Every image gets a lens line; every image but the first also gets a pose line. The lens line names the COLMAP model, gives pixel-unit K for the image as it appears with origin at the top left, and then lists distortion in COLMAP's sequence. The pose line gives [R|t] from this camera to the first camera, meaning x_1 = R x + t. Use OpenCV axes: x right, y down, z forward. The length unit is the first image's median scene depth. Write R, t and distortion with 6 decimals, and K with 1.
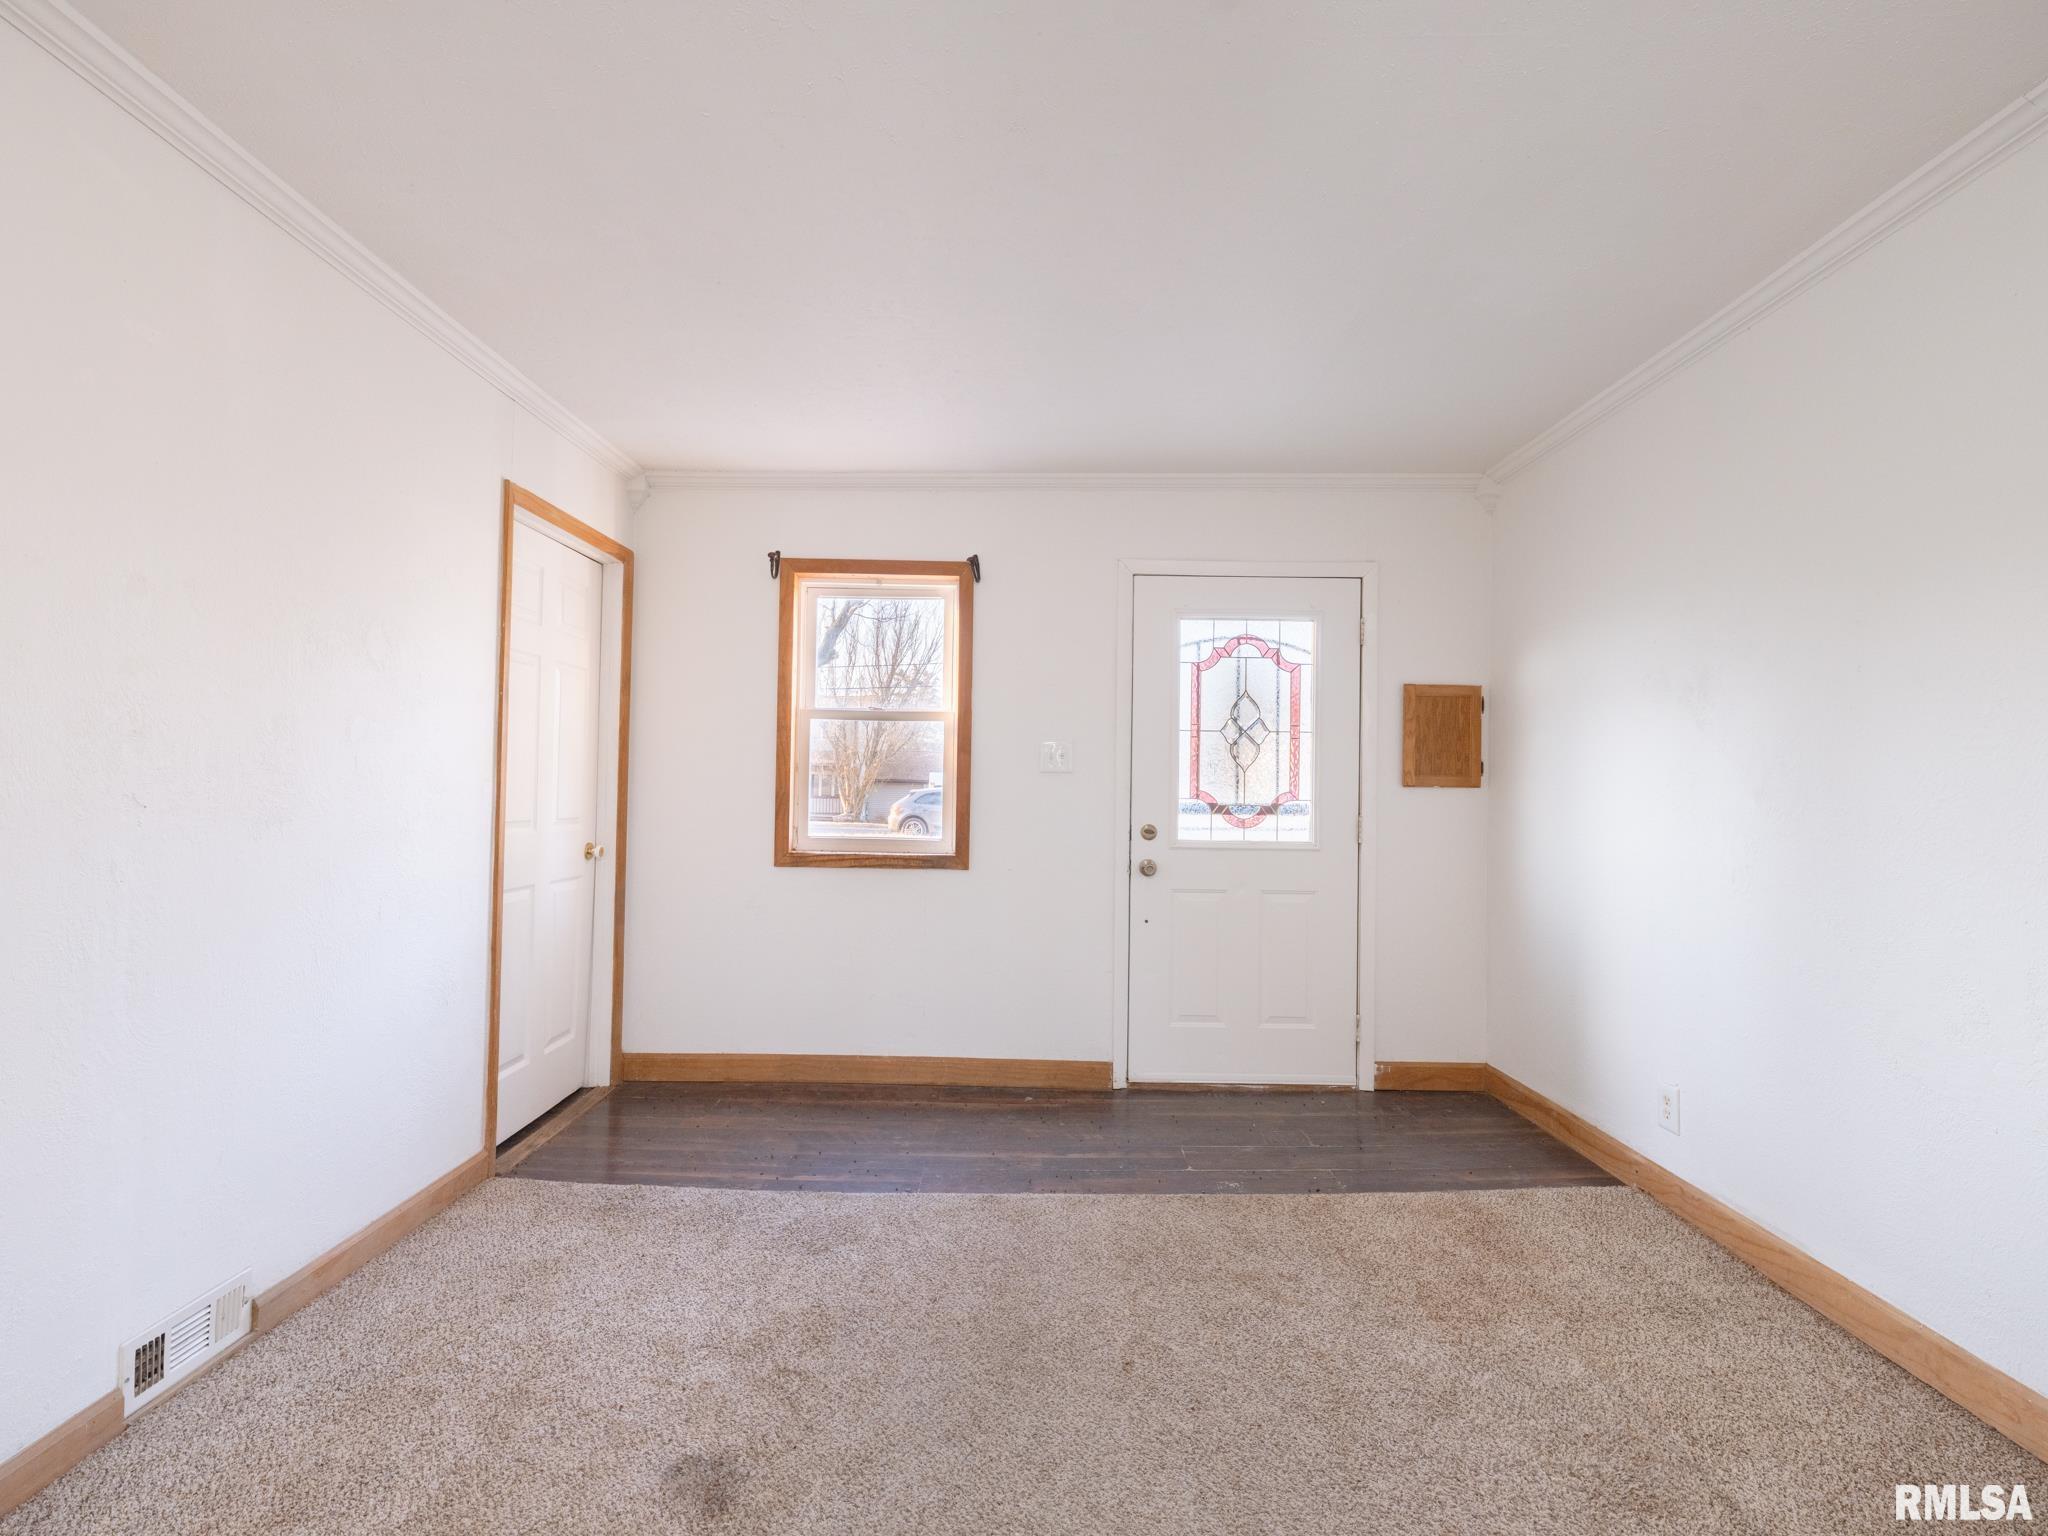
lens RADIAL K [[999.9, 0, 994.1], [0, 999.9, 773.4], [0, 0, 1]] dist [-0.001400, 0.000199]
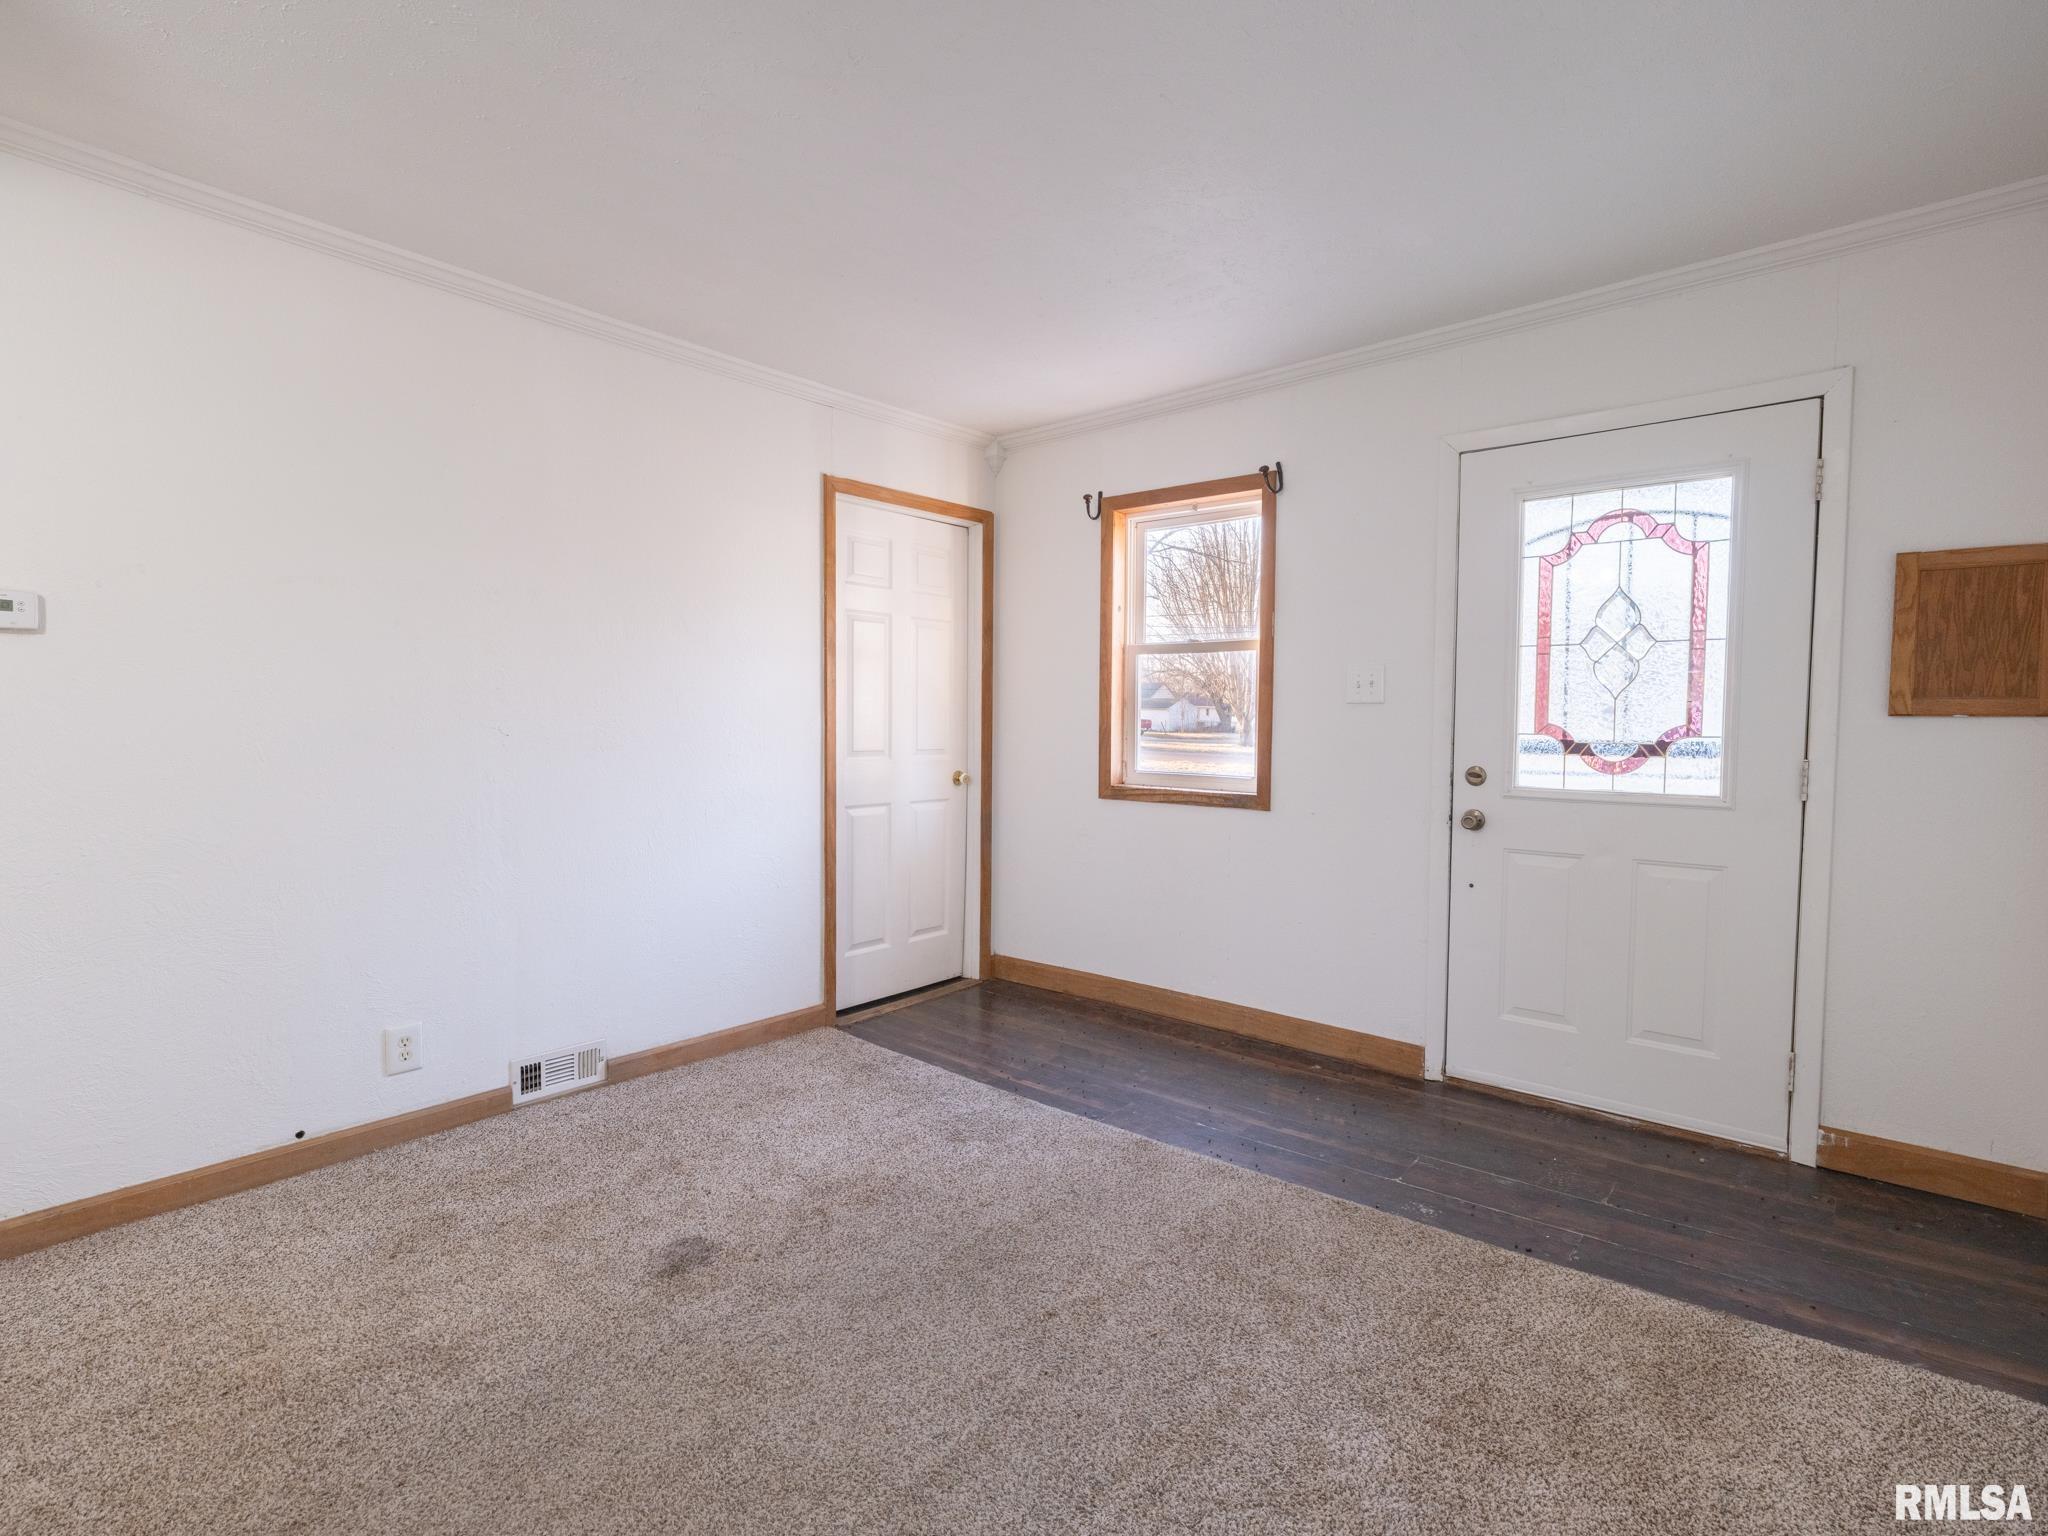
lens RADIAL K [[999.9, 0, 994.1], [0, 999.9, 773.4], [0, 0, 1]] dist [-0.001400, 0.000199]
pose [[0.760708, 0.027604, -0.648506, 0.385622], [0.012588, 0.998280, 0.057259, 0.006111], [0.648972, -0.051721, 0.759053, 0.140173]]
